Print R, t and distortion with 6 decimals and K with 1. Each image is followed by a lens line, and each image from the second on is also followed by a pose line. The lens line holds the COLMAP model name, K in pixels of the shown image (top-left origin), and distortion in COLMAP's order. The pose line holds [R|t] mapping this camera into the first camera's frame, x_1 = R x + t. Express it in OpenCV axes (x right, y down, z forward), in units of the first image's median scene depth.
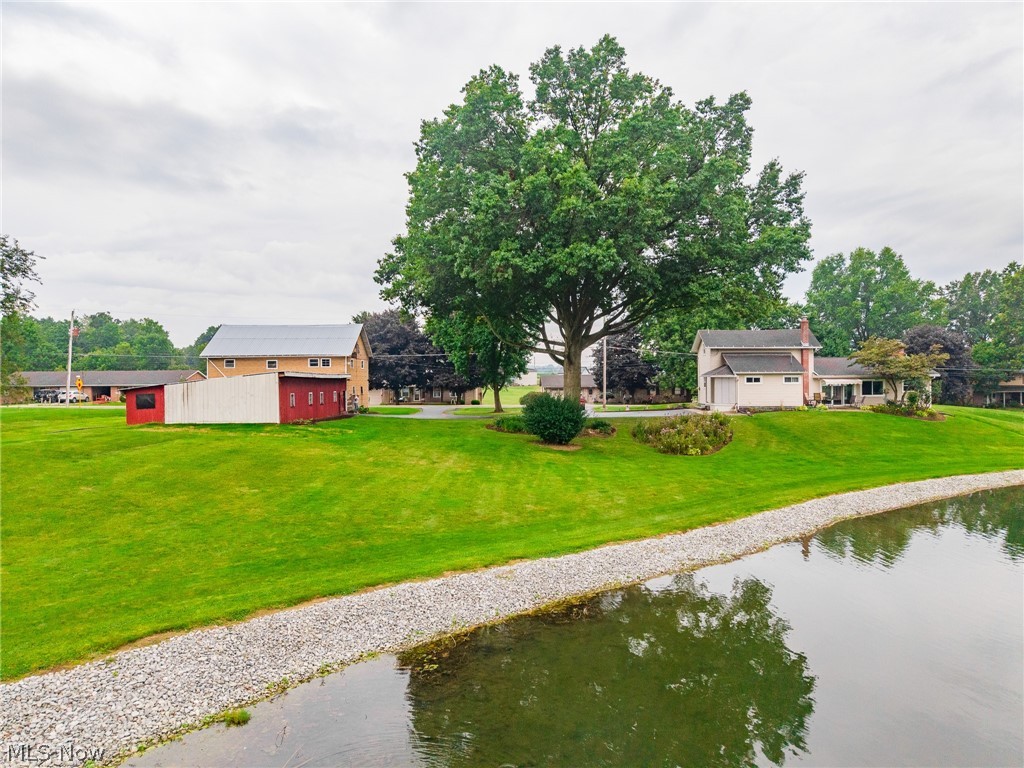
lens RADIAL K [[722.6, 0, 512.0], [0, 722.6, 384.0], [0, 0, 1]] dist [0.002555, -0.000022]
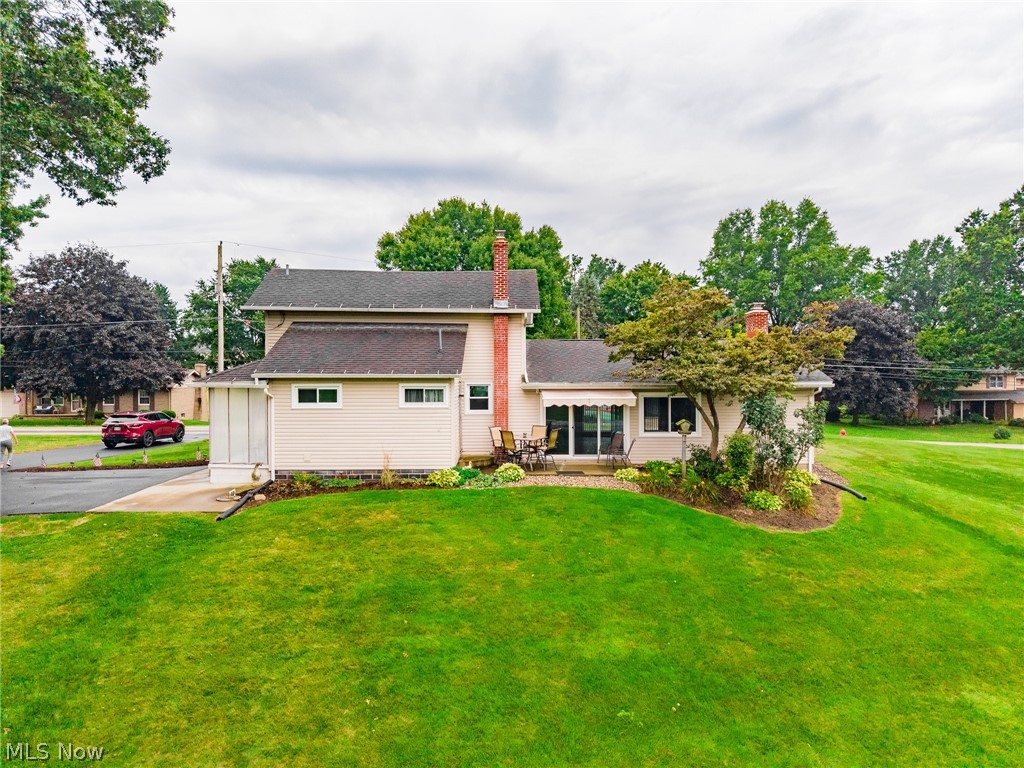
lens RADIAL K [[722.6, 0, 512.0], [0, 722.6, 384.0], [0, 0, 1]] dist [0.002555, -0.000022]
pose [[0.998525, 0.005819, 0.053988, 0.224536], [-0.006291, 0.999943, 0.008576, -0.008151], [-0.053935, -0.008903, 0.998505, 0.349998]]
